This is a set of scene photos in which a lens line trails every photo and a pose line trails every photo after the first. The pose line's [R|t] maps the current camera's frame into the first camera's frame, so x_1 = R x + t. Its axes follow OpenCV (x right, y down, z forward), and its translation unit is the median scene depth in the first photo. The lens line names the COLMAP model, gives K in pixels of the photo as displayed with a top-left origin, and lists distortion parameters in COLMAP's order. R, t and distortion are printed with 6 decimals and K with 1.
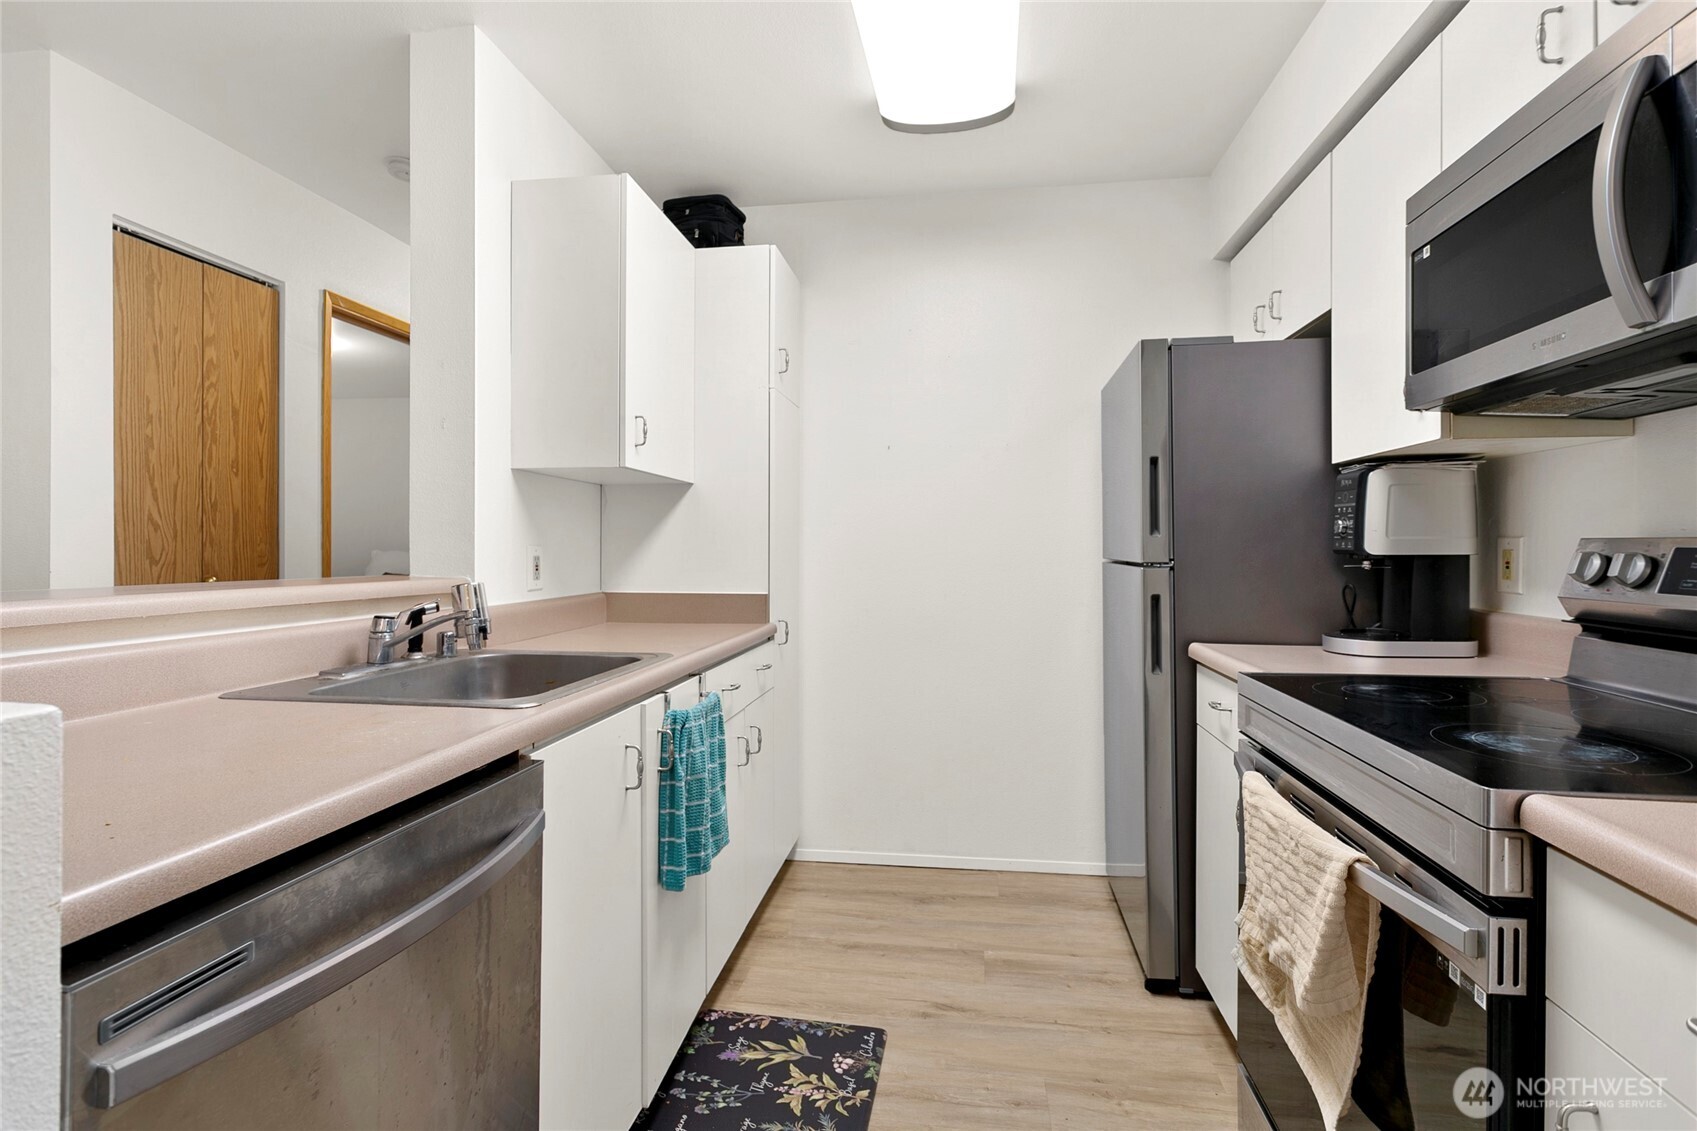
lens RADIAL K [[810.1, 0, 849.4], [0, 810.1, 560.2], [0, 0, 1]] dist [0.001803, -0.000491]
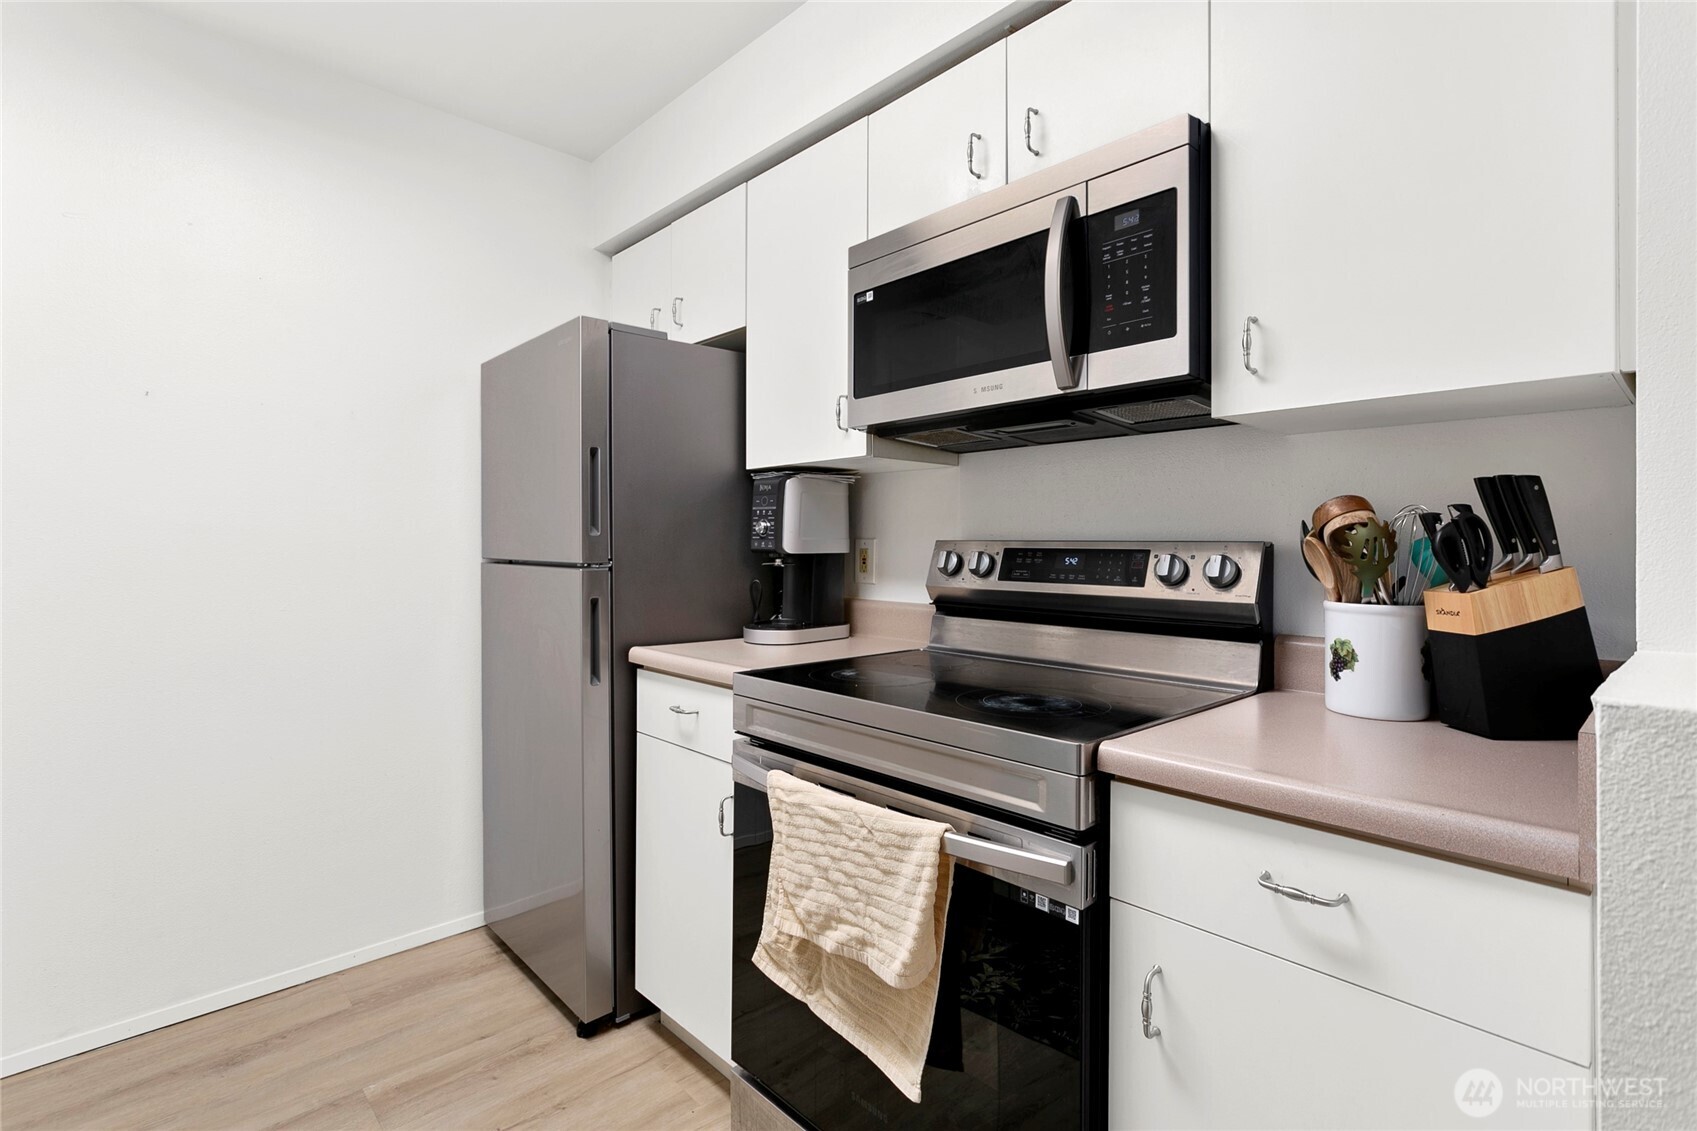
lens RADIAL K [[810.1, 0, 851.0], [0, 810.1, 550.6], [0, 0, 1]] dist [0.001803, -0.000491]
pose [[0.614288, -0.001251, 0.789081, -0.188683], [0.008408, 0.999952, -0.004960, -0.004396], [-0.789037, 0.009681, 0.614270, 0.243147]]
